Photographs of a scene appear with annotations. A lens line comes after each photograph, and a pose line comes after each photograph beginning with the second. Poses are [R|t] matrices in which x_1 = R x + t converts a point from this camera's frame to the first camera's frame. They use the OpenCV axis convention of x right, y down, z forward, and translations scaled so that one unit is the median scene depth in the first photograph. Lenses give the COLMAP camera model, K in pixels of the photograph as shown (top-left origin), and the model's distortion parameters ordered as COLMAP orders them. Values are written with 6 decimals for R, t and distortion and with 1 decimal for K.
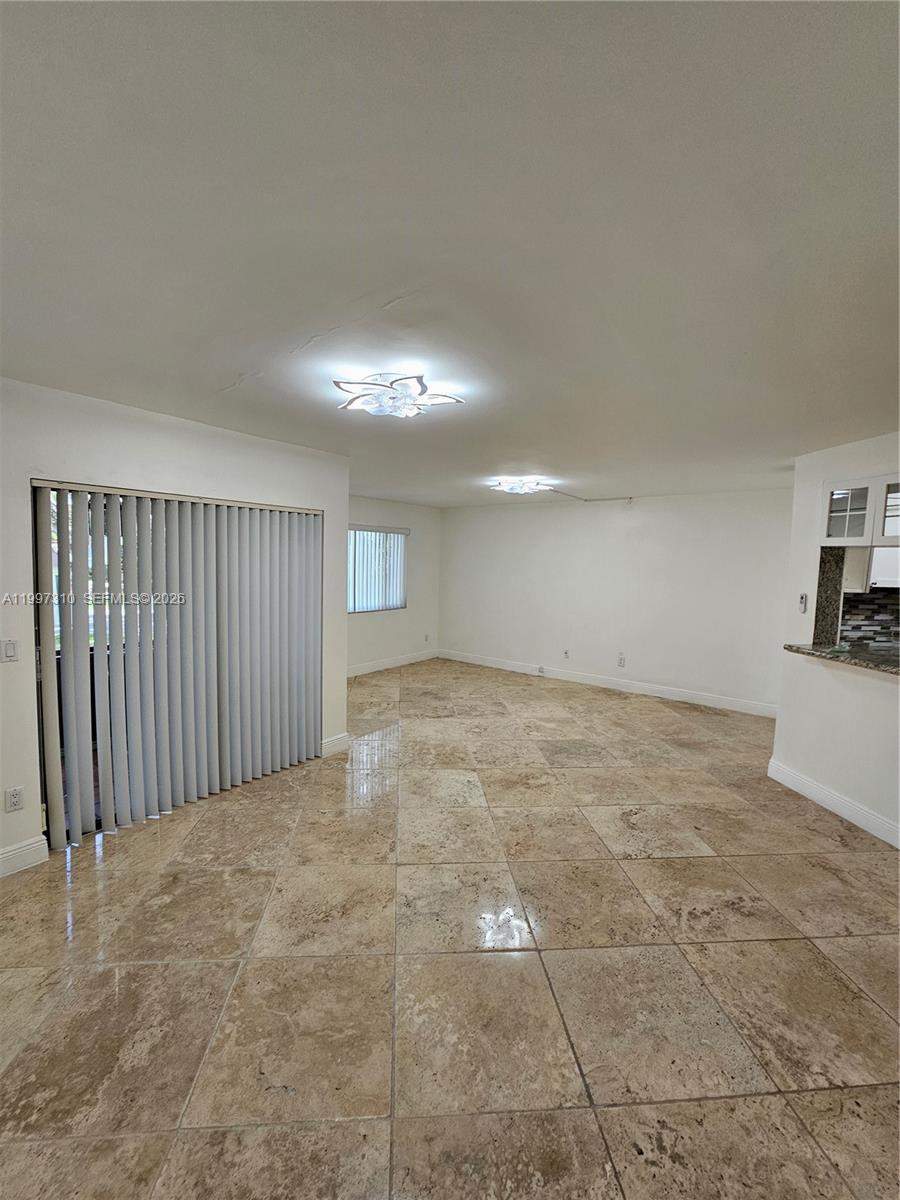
lens RADIAL K [[496.6, 0, 440.9], [0, 496.6, 599.0], [0, 0, 1]] dist [-0.004529, 0.001808]
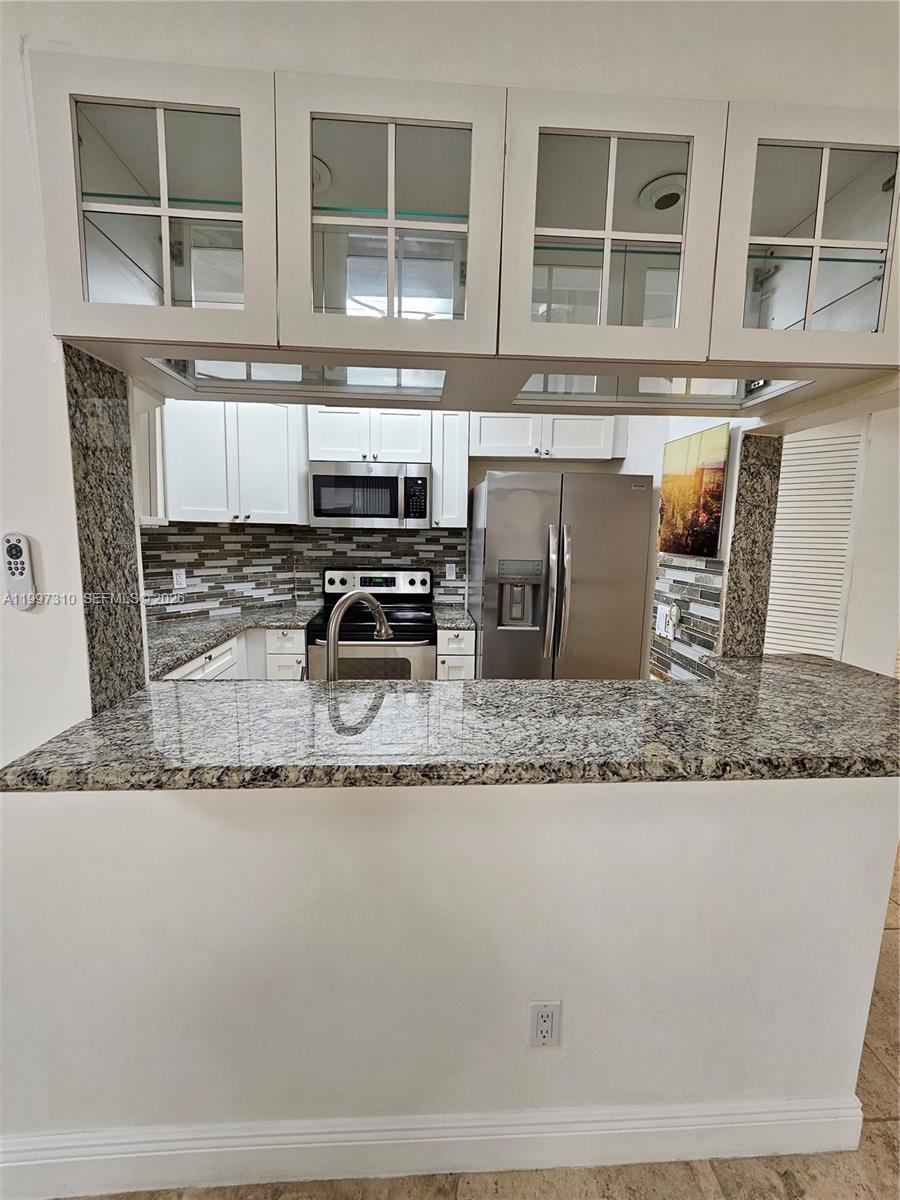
lens RADIAL K [[496.6, 0, 444.8], [0, 496.6, 598.4], [0, 0, 1]] dist [-0.004529, 0.001808]
pose [[0.051275, -0.161050, 0.985613, 0.600348], [0.066302, 0.985283, 0.157547, -0.004875], [-0.996481, 0.057270, 0.061198, 0.943459]]
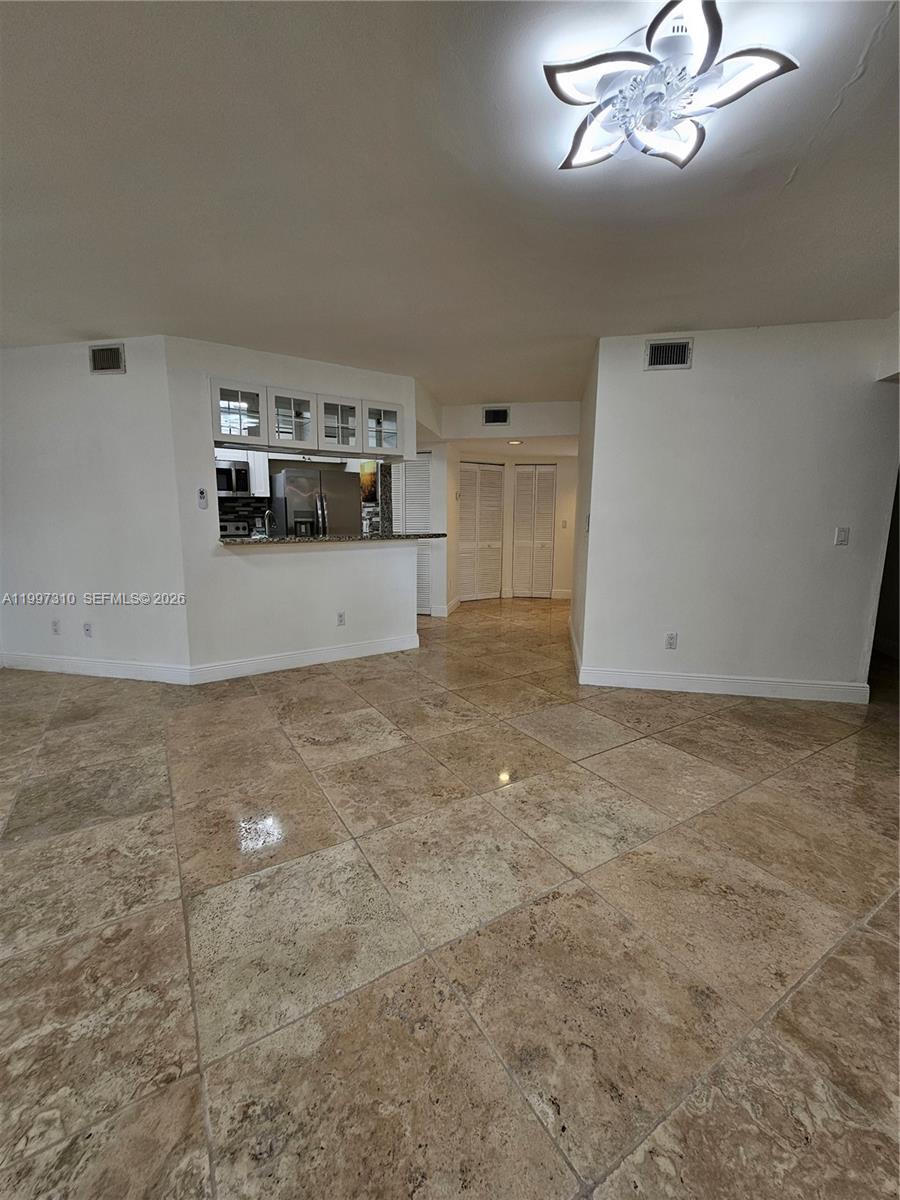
lens RADIAL K [[496.6, 0, 437.9], [0, 496.6, 595.7], [0, 0, 1]] dist [-0.004529, 0.001808]
pose [[-0.445678, -0.167027, 0.879473, -0.477140], [0.058043, 0.974980, 0.214580, 0.015455], [-0.893309, 0.146681, -0.424833, 1.262667]]
